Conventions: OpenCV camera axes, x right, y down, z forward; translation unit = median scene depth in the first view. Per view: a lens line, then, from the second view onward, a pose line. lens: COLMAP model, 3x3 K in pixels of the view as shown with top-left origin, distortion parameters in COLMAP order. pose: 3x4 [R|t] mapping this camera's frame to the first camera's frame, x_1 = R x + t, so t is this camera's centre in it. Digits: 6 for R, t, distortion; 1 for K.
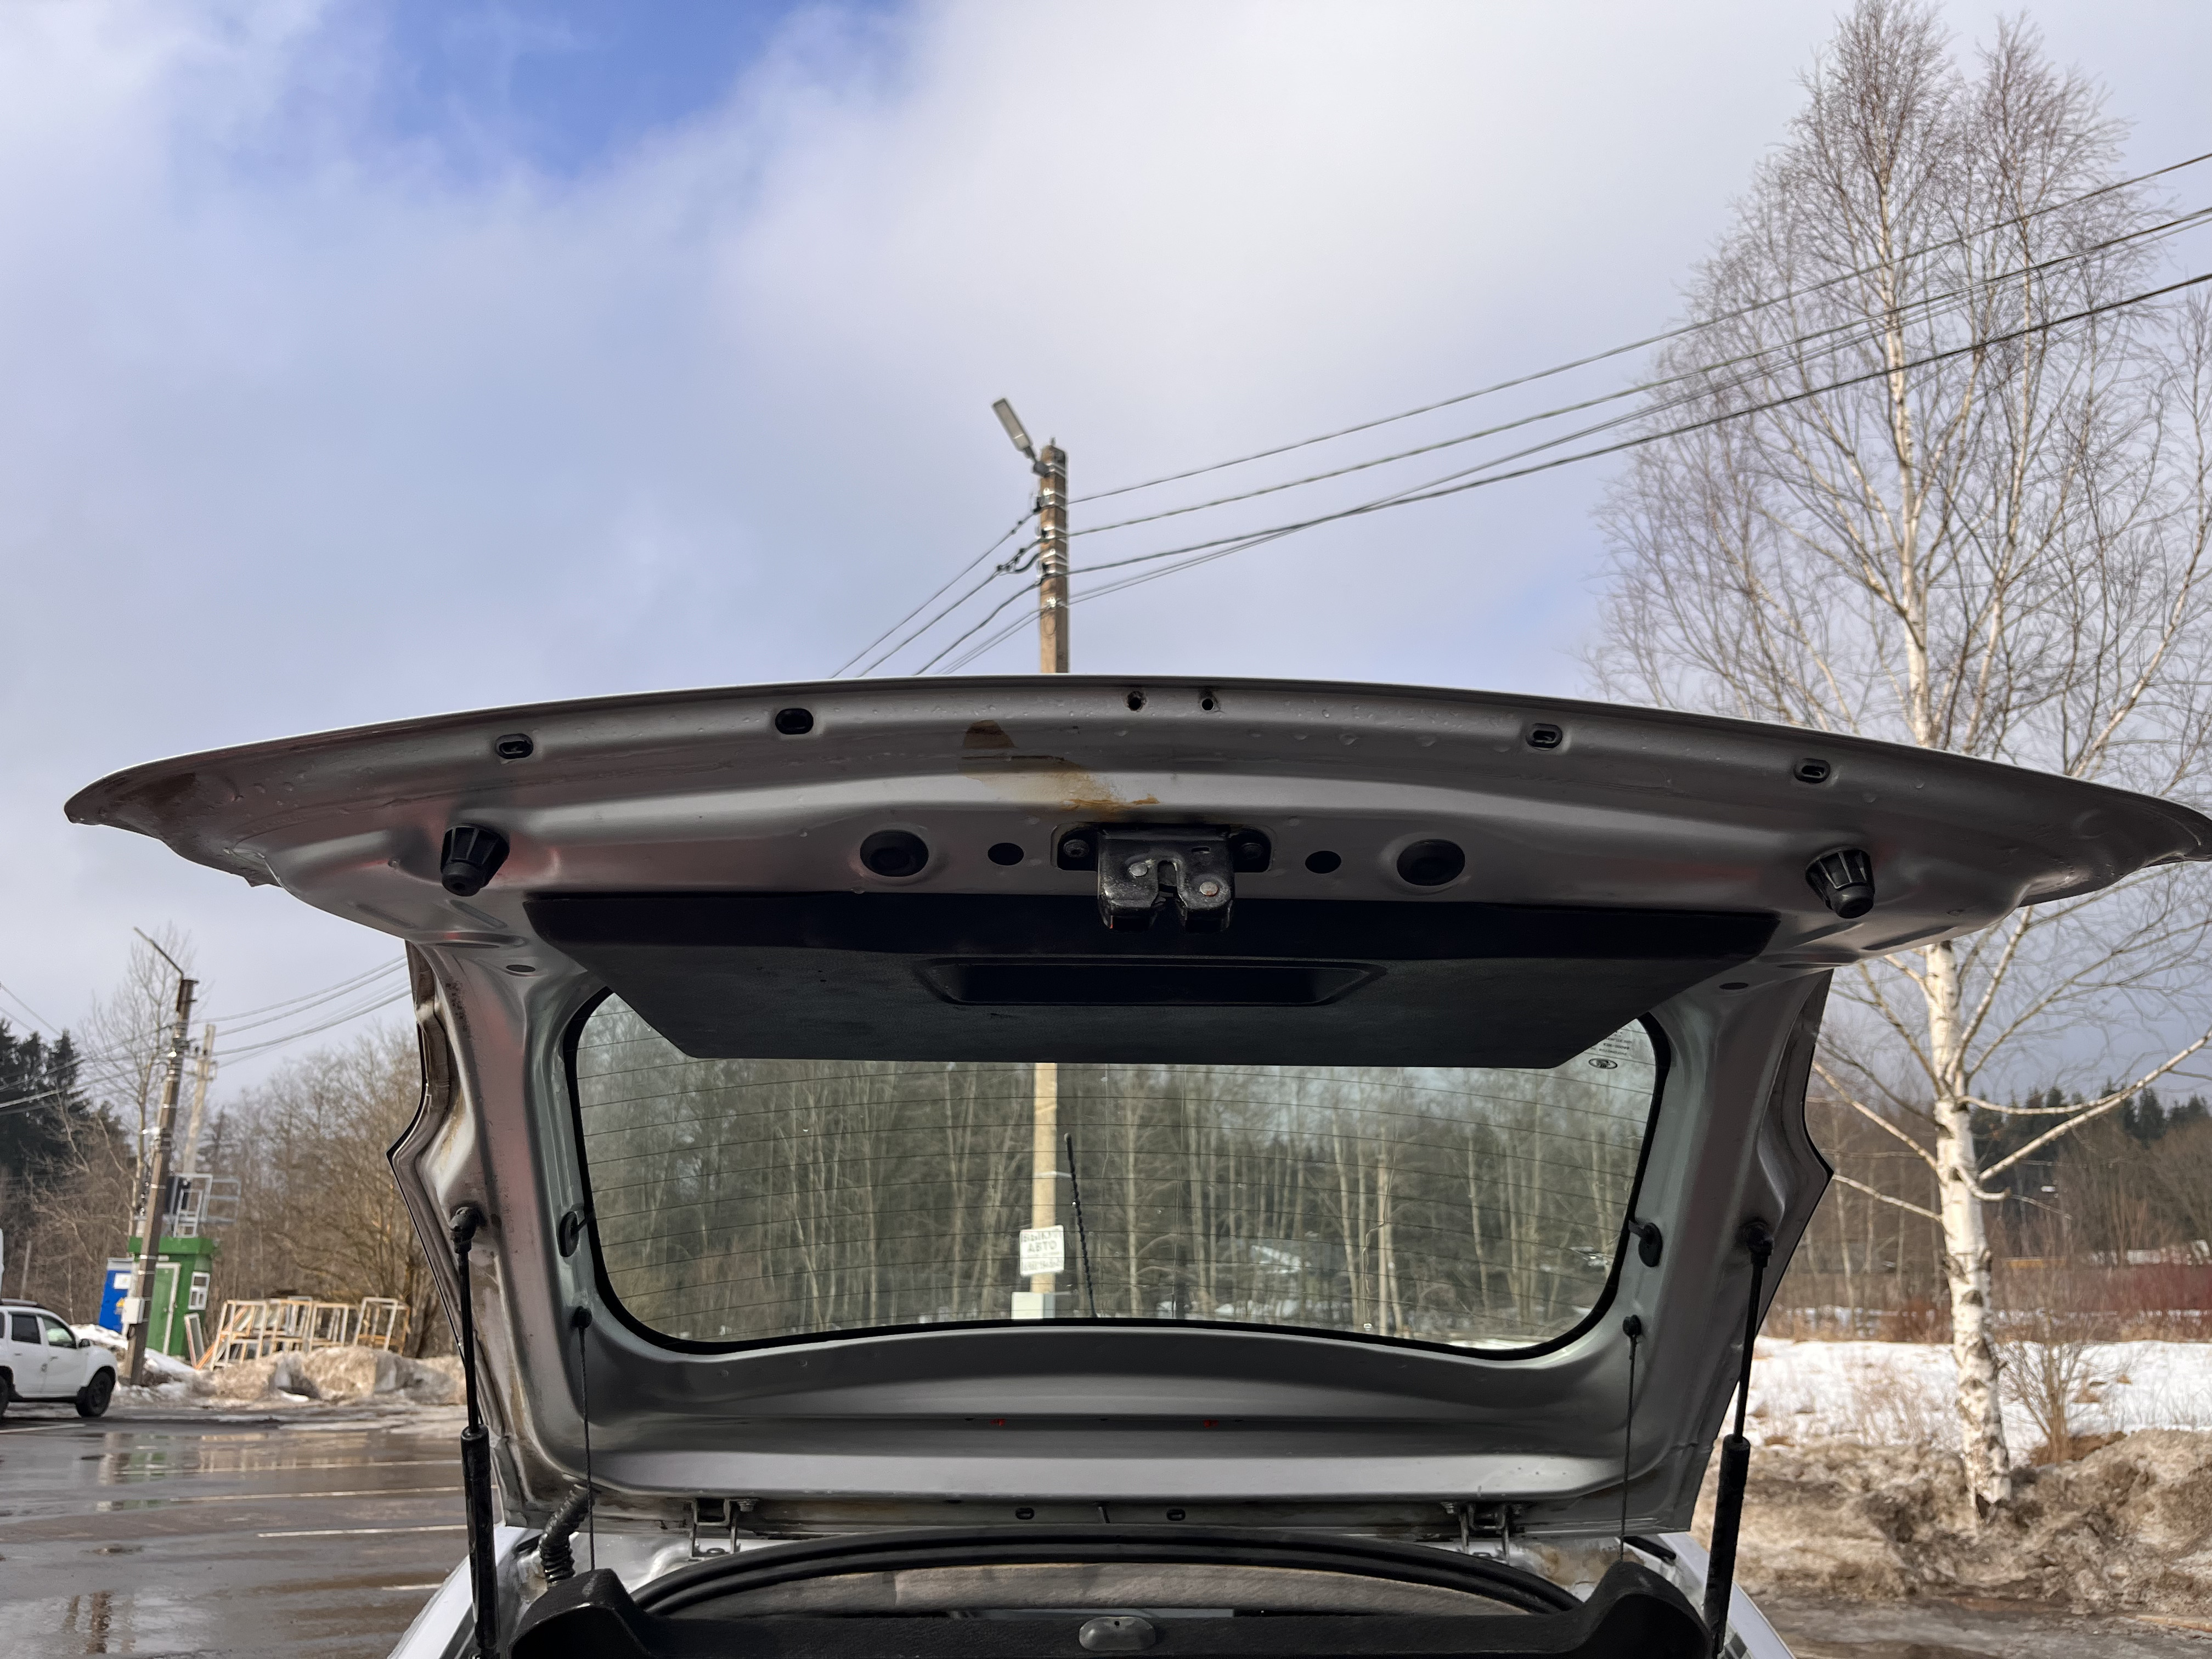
lens RADIAL K [[1676.2, 0, 1100.2], [0, 1676.2, 829.9], [0, 0, 1]] dist [0.044832, -0.062996]
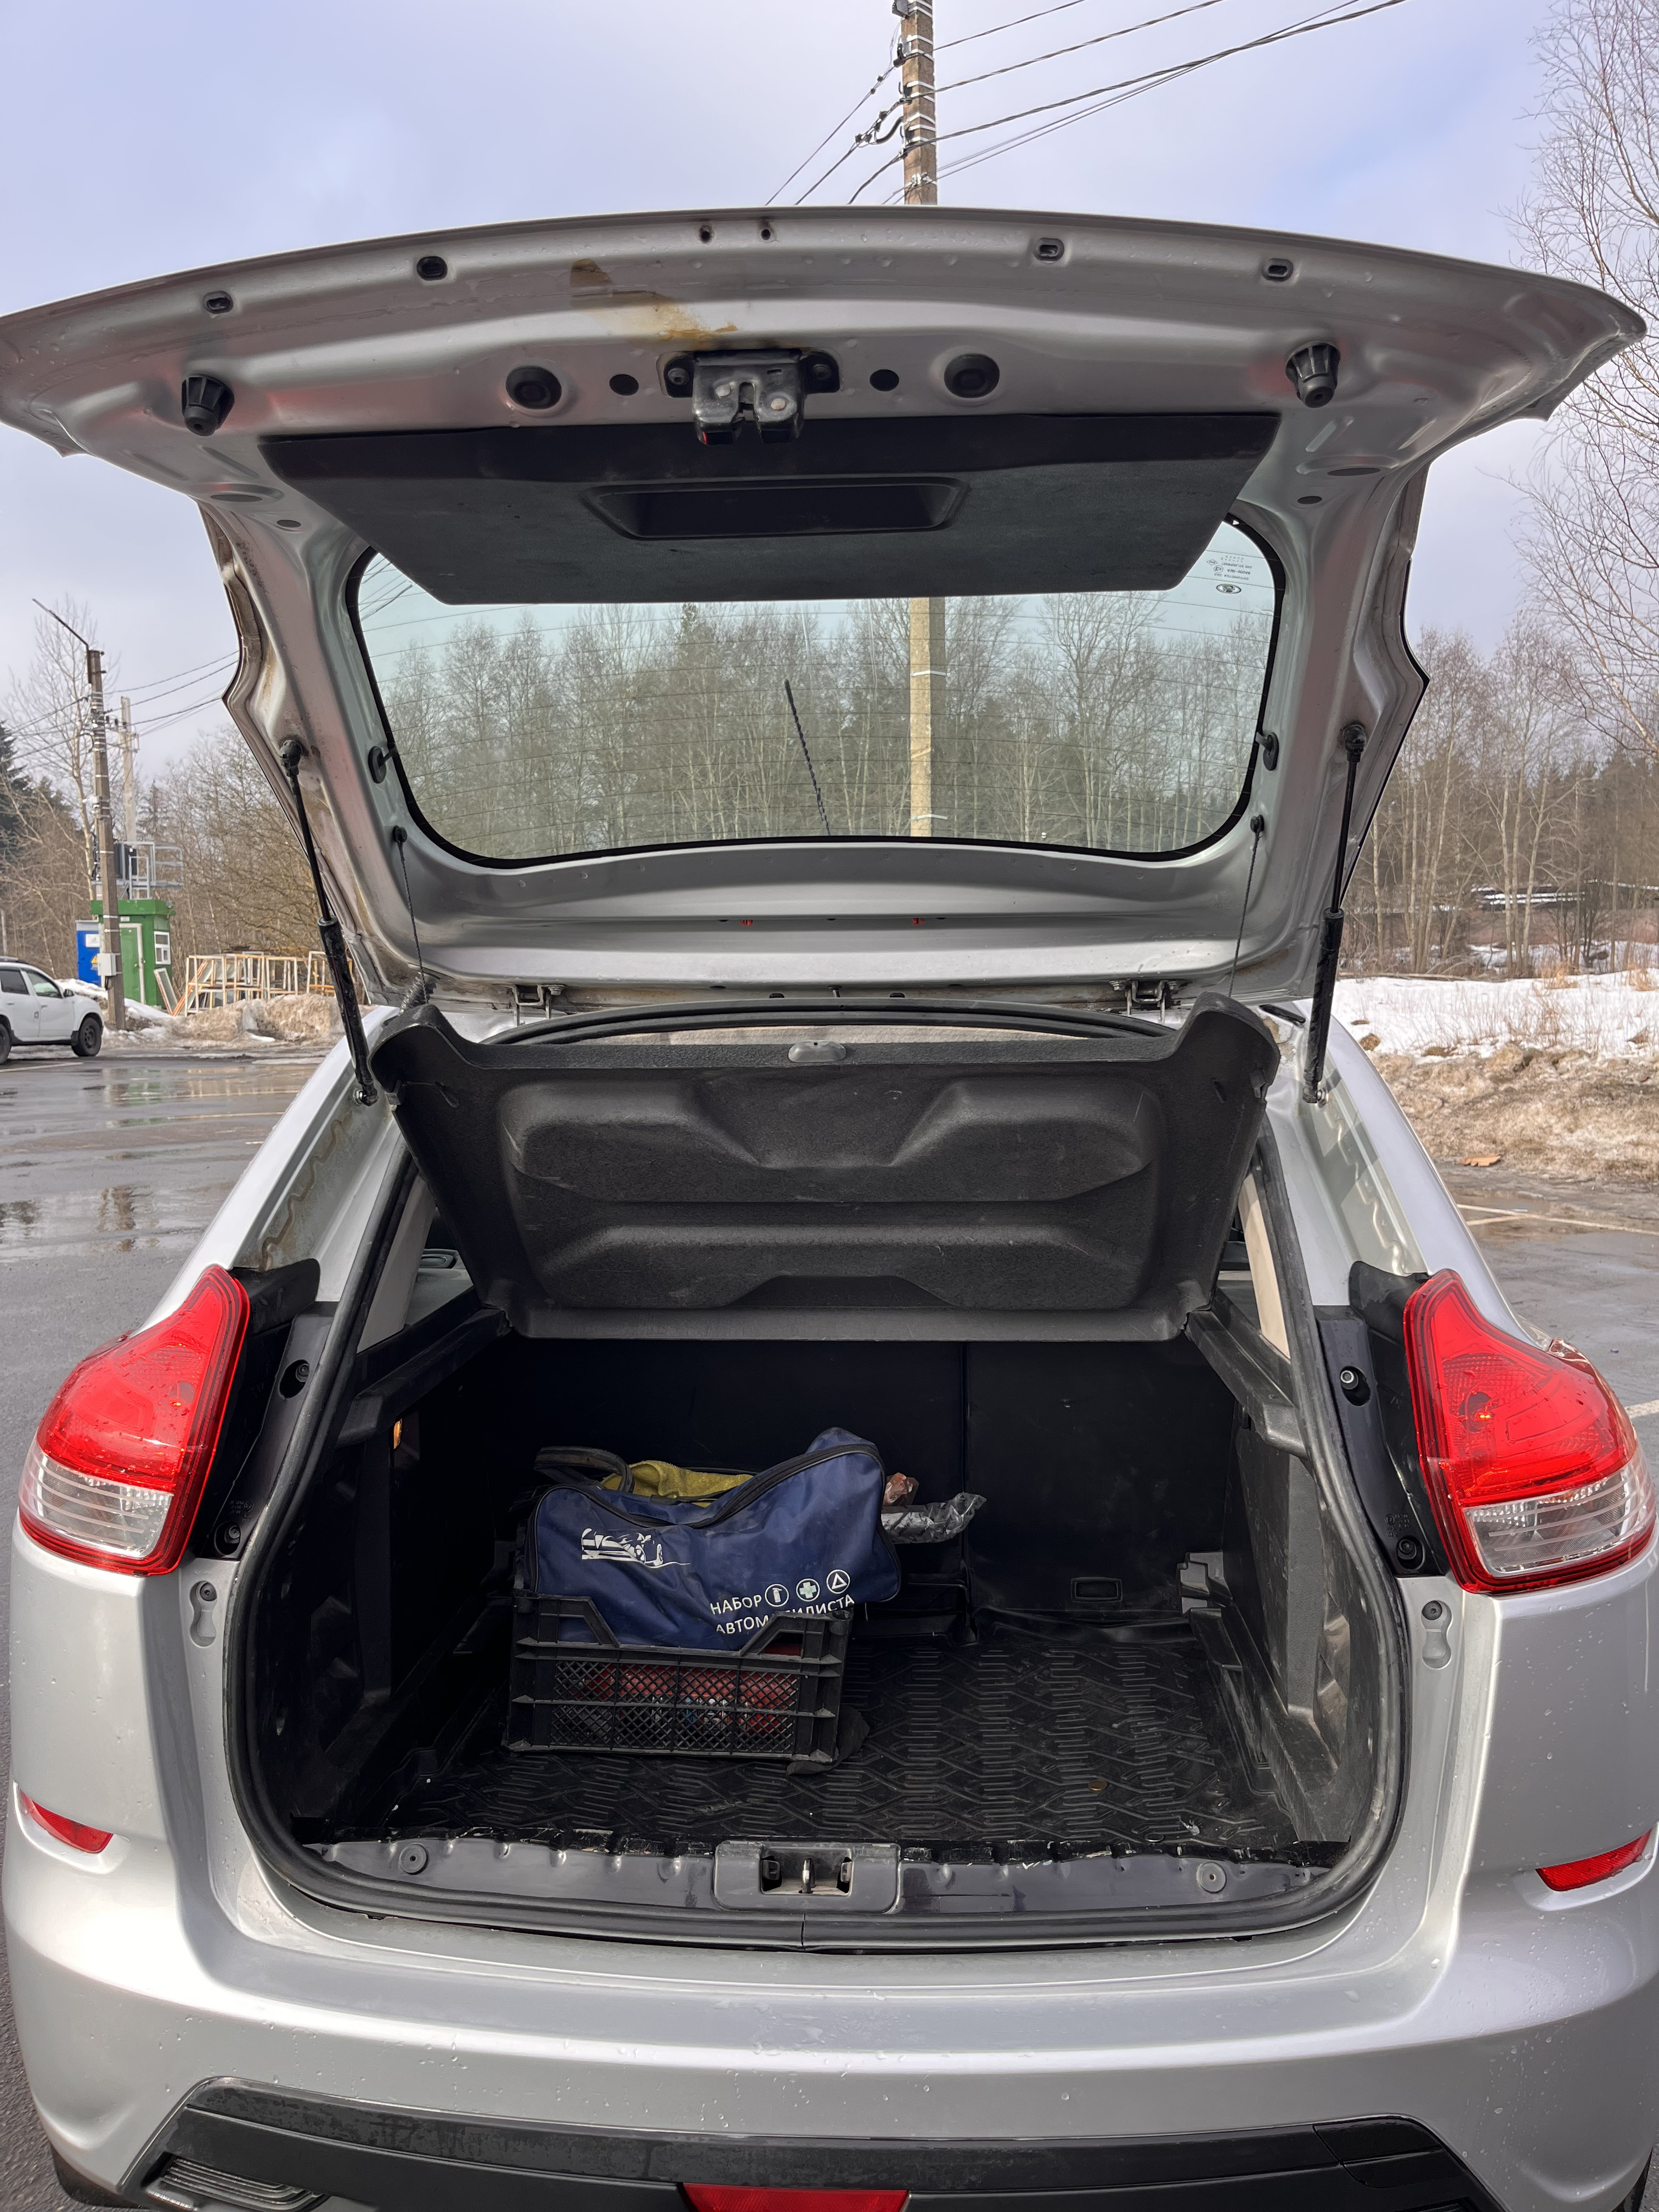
lens RADIAL K [[1676.2, 0, 835.0], [0, 1676.2, 1116.9], [0, 0, 1]] dist [0.044832, -0.062996]
pose [[0.995037, -0.005495, -0.099358, 0.013737], [0.041057, 0.932198, 0.359612, 0.004875], [0.090645, -0.361906, 0.927797, -0.020518]]
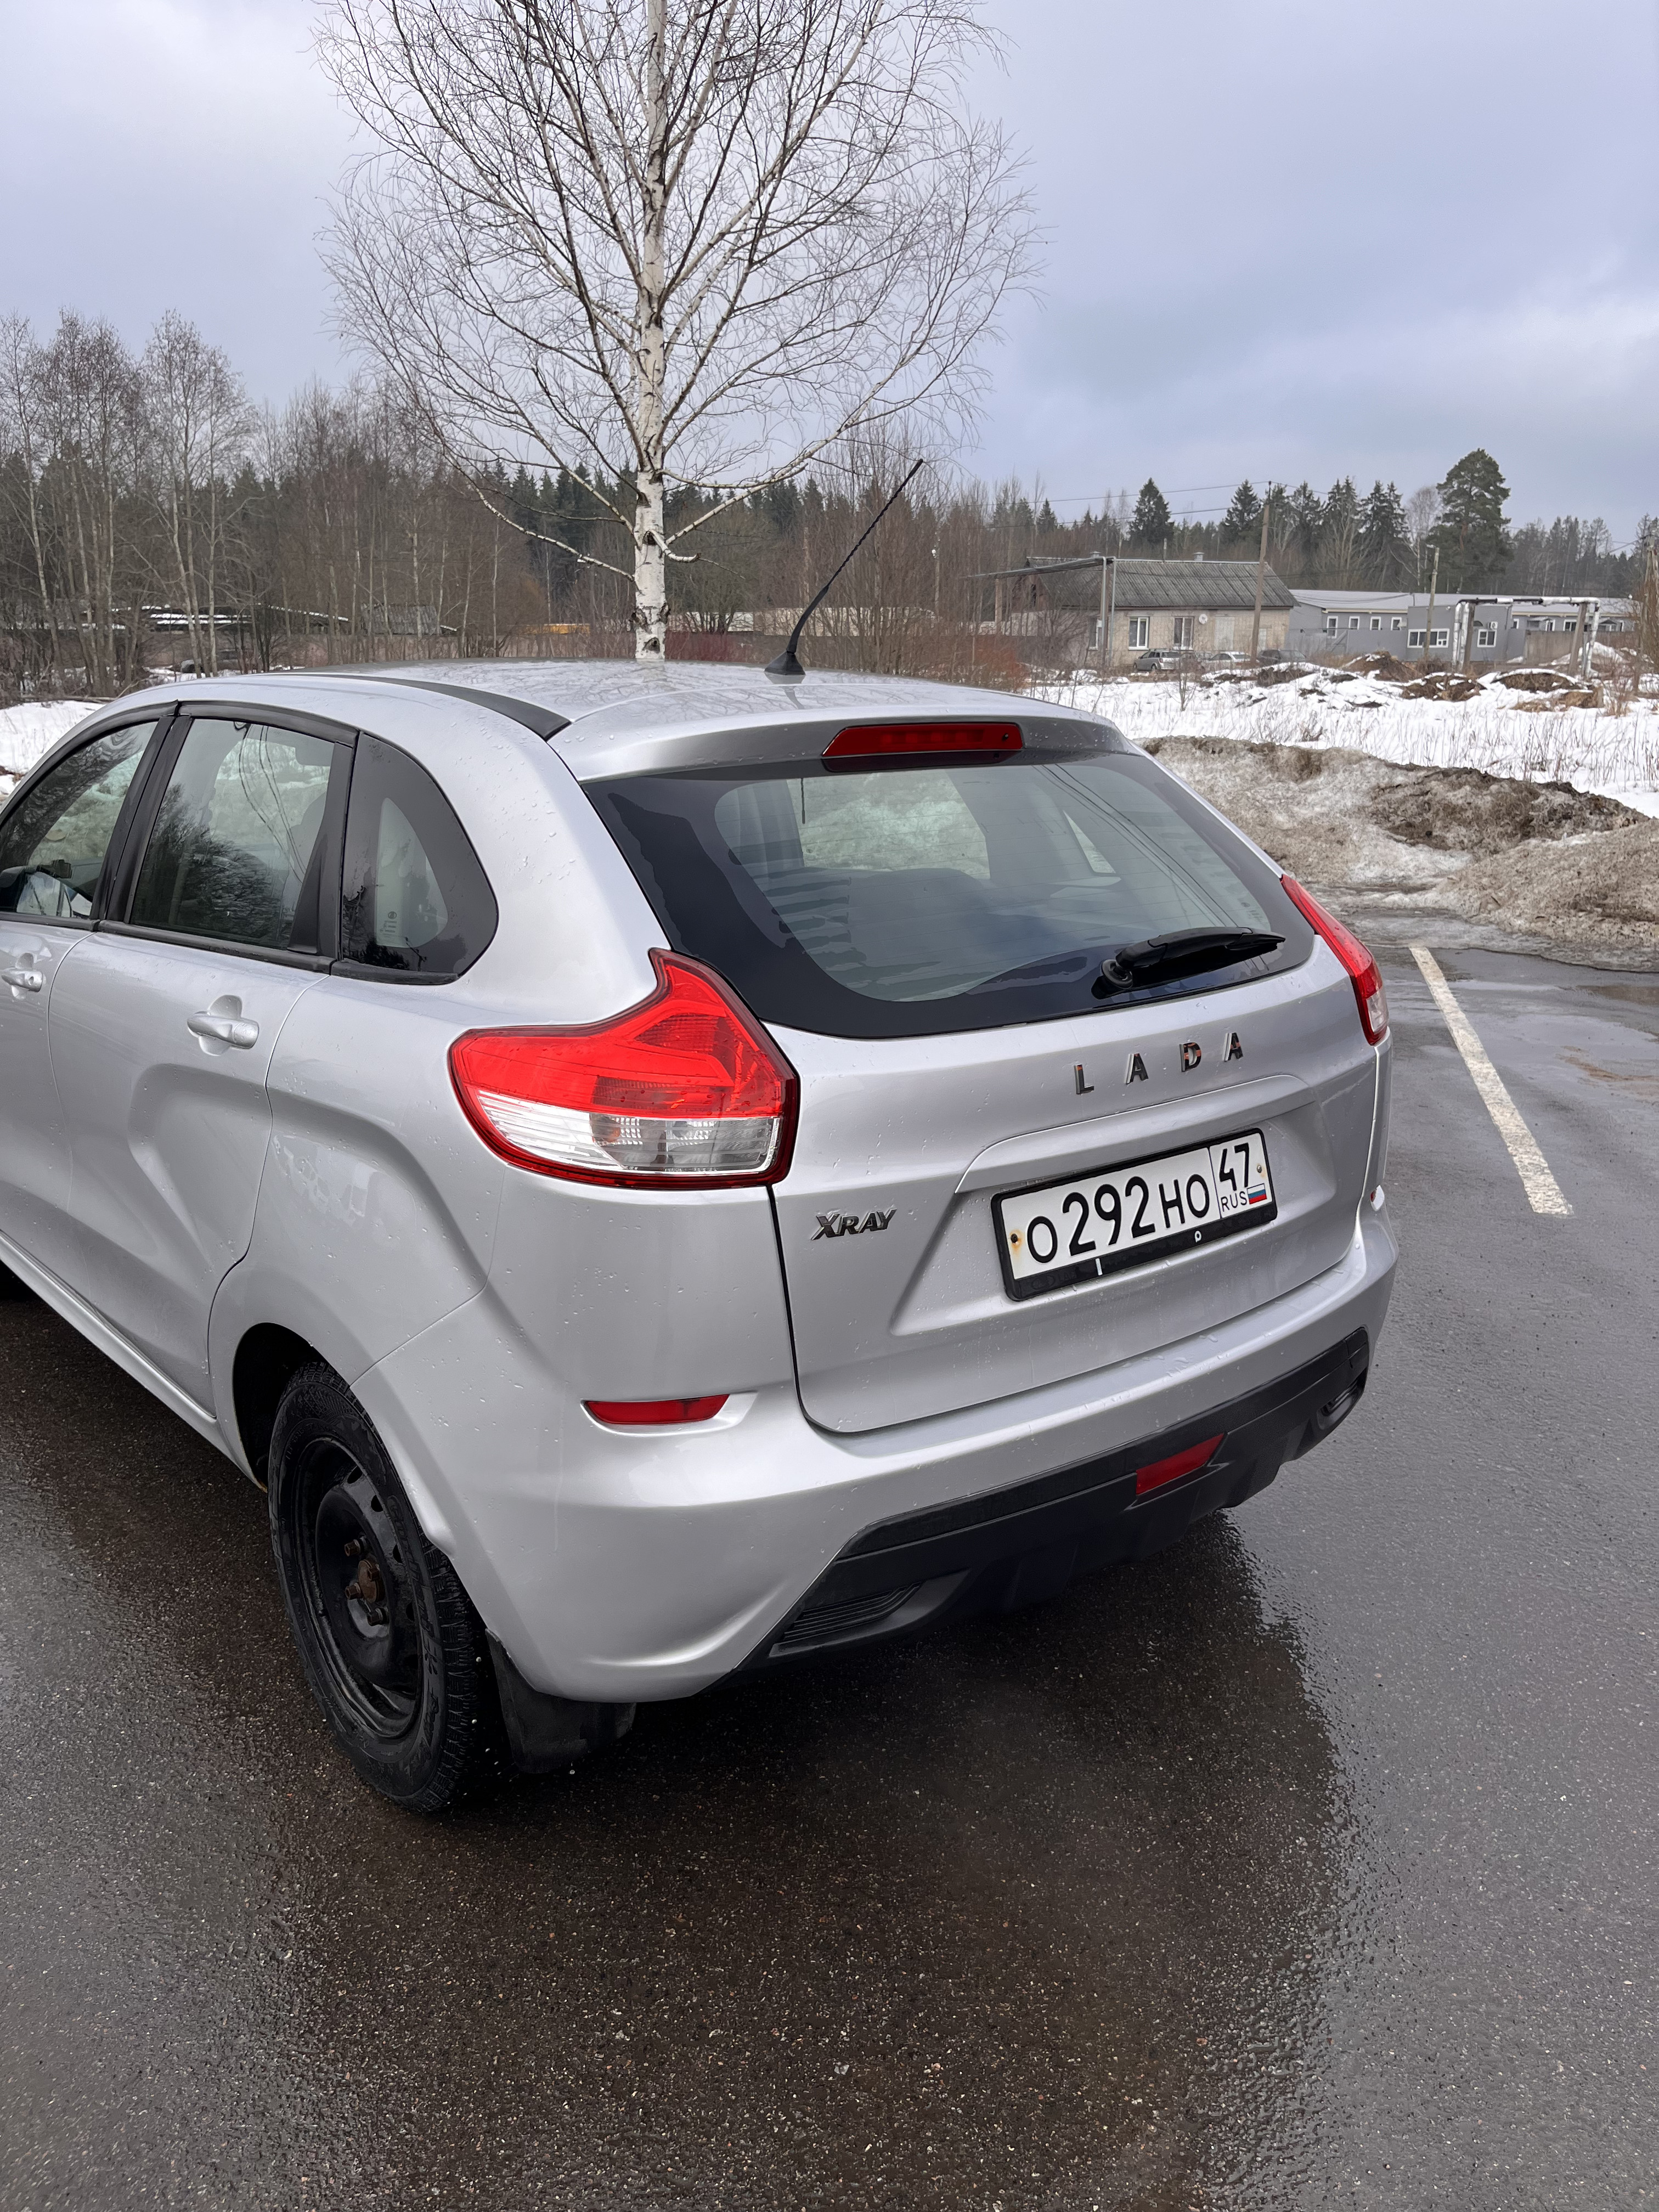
lens RADIAL K [[1676.2, 0, 842.5], [0, 1676.2, 1113.1], [0, 0, 1]] dist [0.044832, -0.062996]
pose [[0.789083, -0.157640, 0.593715, -0.115285], [-0.165363, 0.876322, 0.452455, 0.003608], [-0.591610, -0.455203, 0.665423, -0.024286]]
